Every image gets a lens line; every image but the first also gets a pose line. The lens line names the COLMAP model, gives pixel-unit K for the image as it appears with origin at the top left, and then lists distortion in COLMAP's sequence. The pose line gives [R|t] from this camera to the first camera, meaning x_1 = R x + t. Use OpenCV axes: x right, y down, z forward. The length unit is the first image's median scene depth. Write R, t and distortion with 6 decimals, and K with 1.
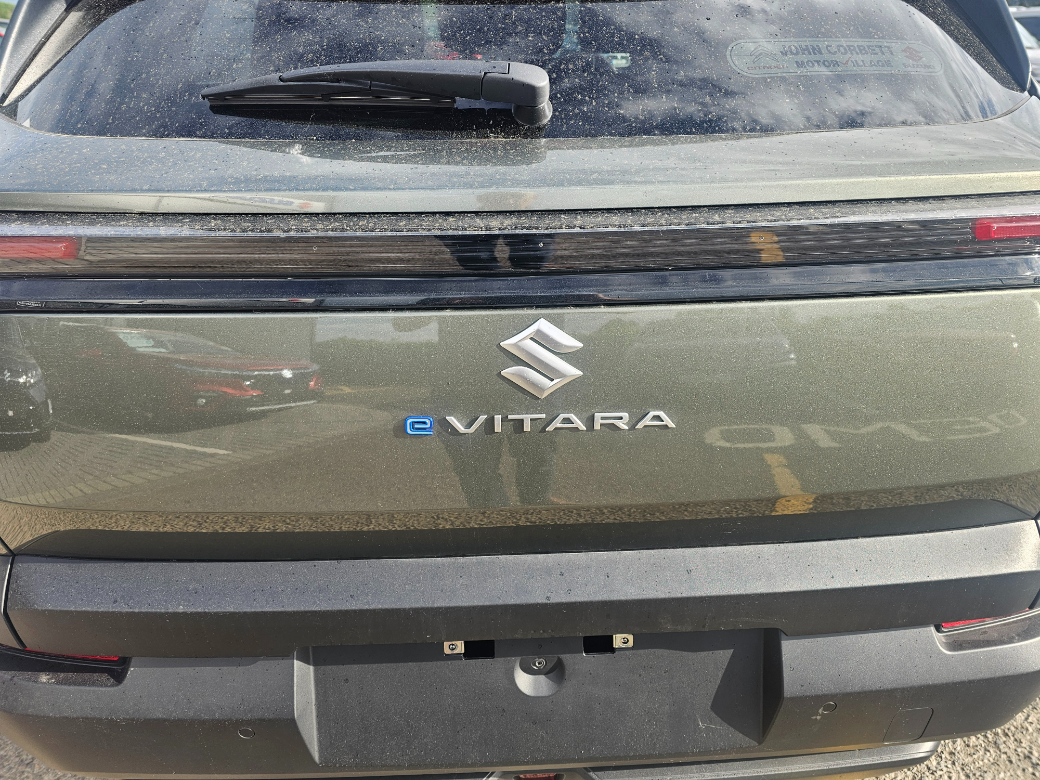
lens RADIAL K [[672.4, 0, 520.0], [0, 672.4, 390.0], [0, 0, 1]] dist [0.051979, -0.034765]
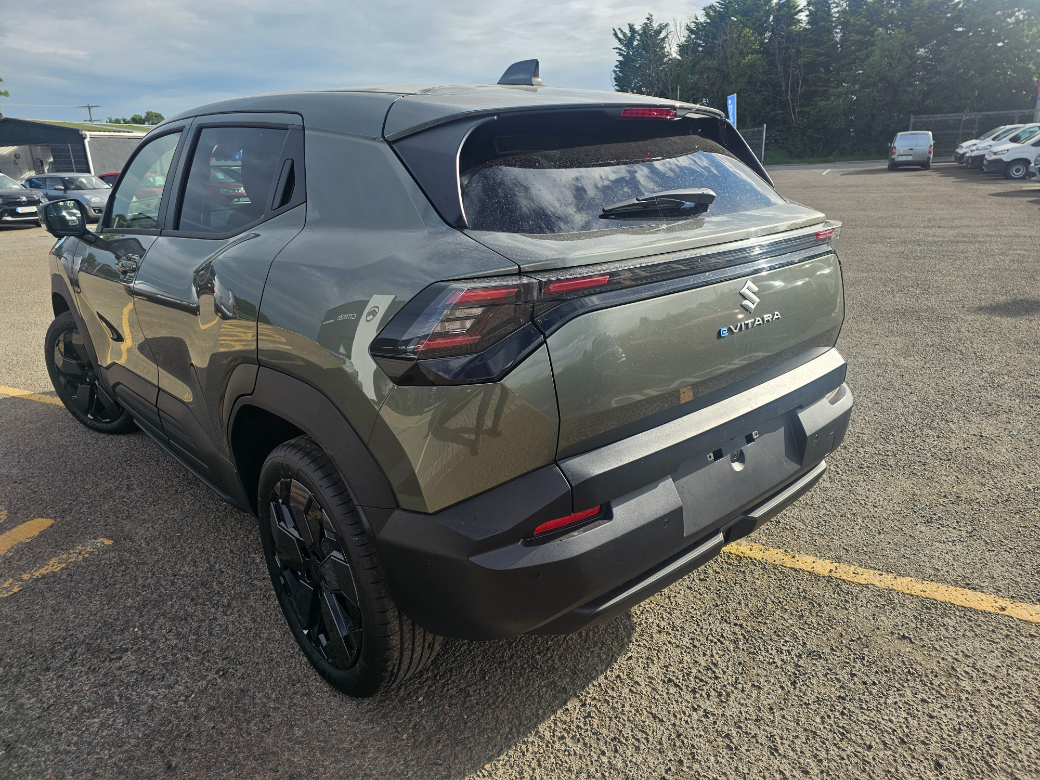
lens RADIAL K [[672.4, 0, 520.0], [0, 672.4, 390.0], [0, 0, 1]] dist [0.051979, -0.034765]
pose [[0.771252, -0.206533, 0.602092, -1.705234], [0.295568, 0.953939, -0.051384, 0.124747], [-0.563747, 0.217589, 0.796772, -0.327926]]
